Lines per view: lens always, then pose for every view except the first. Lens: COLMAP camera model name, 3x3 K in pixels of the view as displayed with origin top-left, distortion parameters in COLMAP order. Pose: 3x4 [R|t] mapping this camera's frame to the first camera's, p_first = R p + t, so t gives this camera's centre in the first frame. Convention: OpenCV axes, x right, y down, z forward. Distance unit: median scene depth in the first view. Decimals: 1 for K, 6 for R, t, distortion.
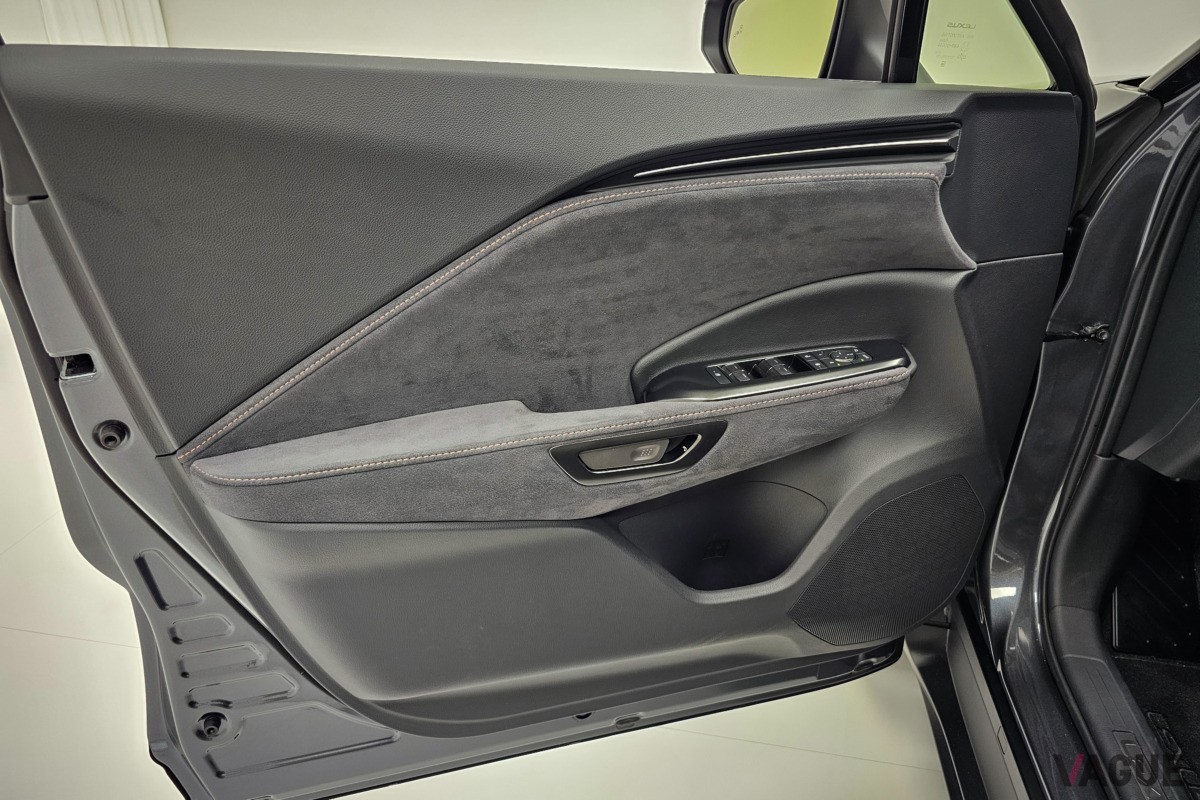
lens RADIAL K [[787.4, 0, 583.4], [0, 787.4, 418.8], [0, 0, 1]] dist [0.024032, -0.000830]
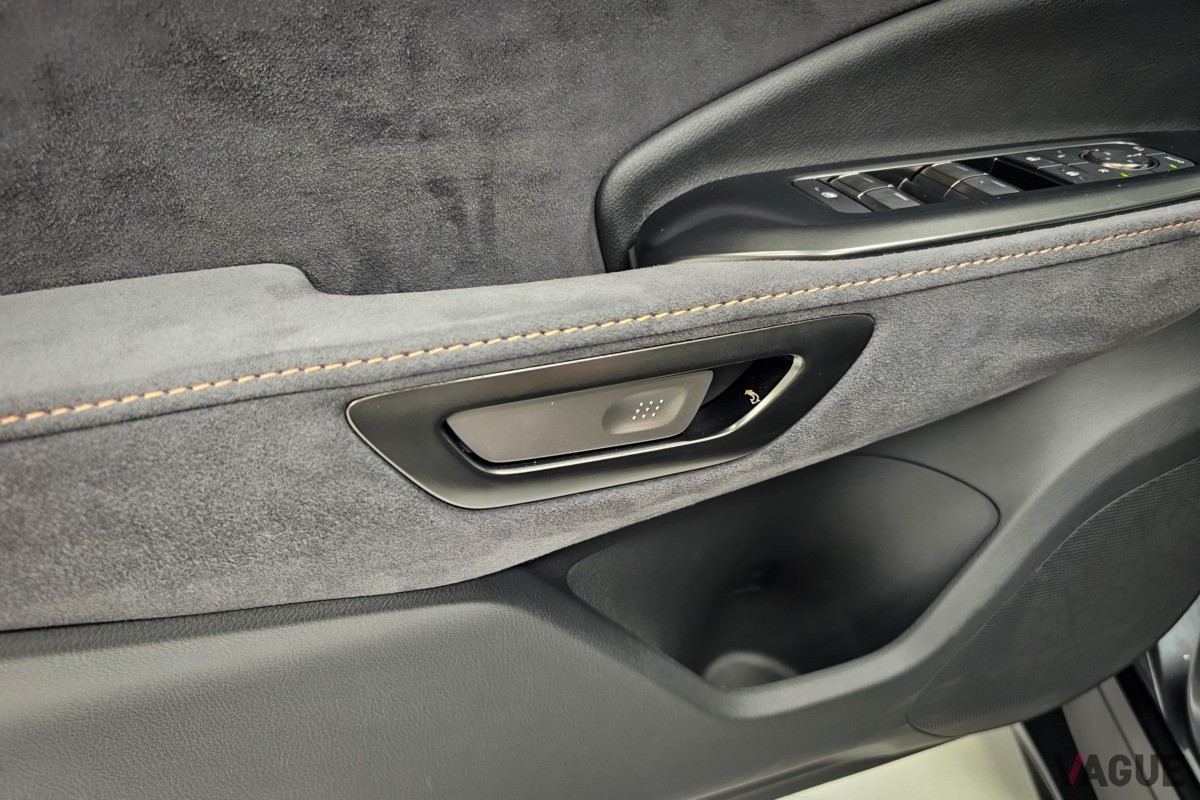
lens RADIAL K [[787.4, 0, 583.4], [0, 787.4, 418.8], [0, 0, 1]] dist [0.024032, -0.000830]
pose [[0.996935, -0.011550, 0.077376, 0.023705], [0.003756, 0.994967, 0.100129, 0.011835], [-0.078143, -0.099532, 0.991961, 0.629912]]
